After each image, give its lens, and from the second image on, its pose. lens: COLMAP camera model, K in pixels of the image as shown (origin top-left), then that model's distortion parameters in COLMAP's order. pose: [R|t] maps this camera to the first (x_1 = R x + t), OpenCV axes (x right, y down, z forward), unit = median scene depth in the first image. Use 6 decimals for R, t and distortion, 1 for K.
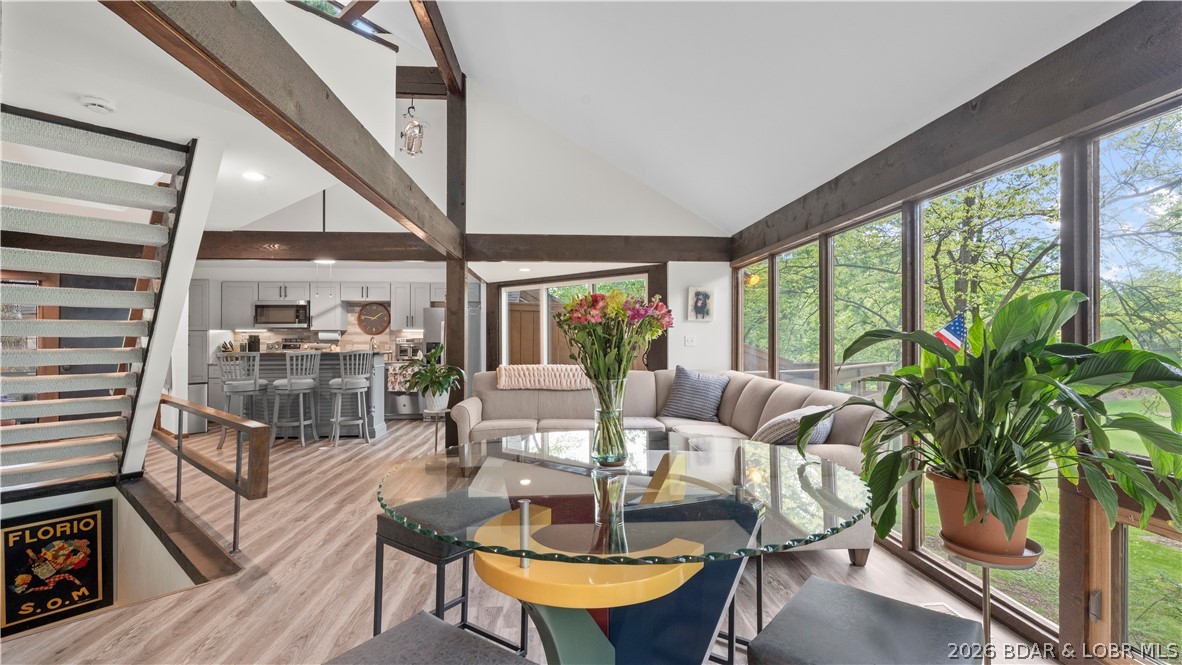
lens RADIAL K [[535.6, 0, 585.9], [0, 535.6, 334.7], [0, 0, 1]] dist [-0.000891, 0.000532]
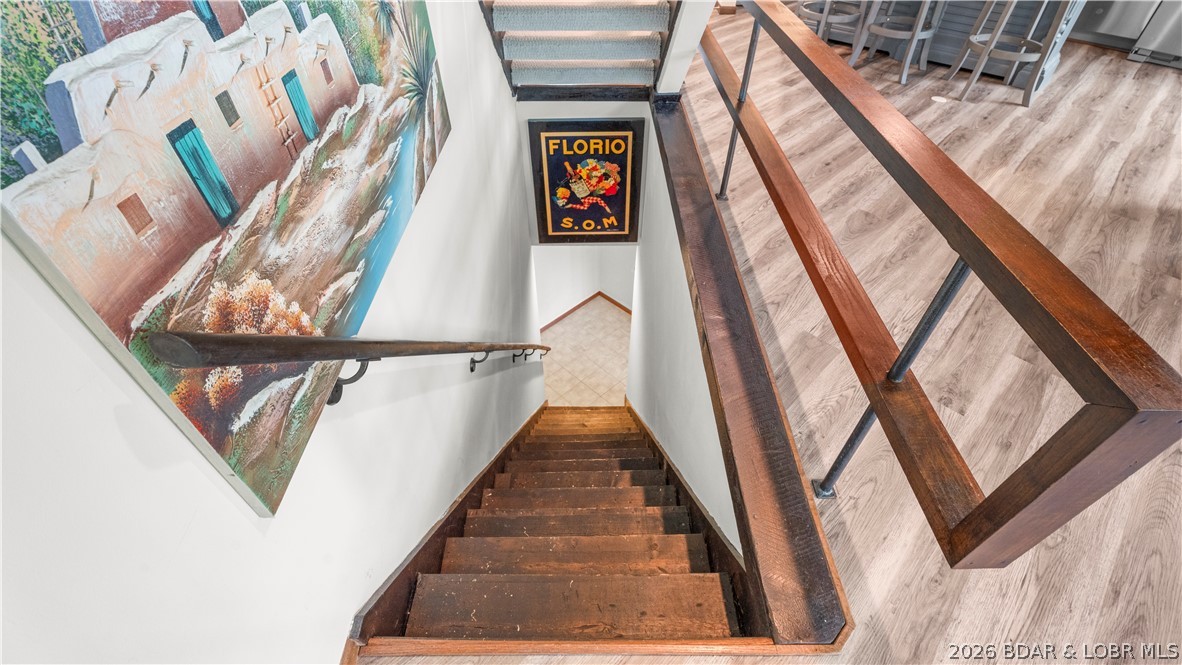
lens RADIAL K [[535.6, 0, 586.0], [0, 535.6, 328.3], [0, 0, 1]] dist [-0.000891, 0.000532]
pose [[0.666599, 0.516353, -0.537610, -0.422846], [0.010750, 0.714487, 0.699566, 0.002353], [0.745339, -0.472109, 0.470726, 0.490021]]
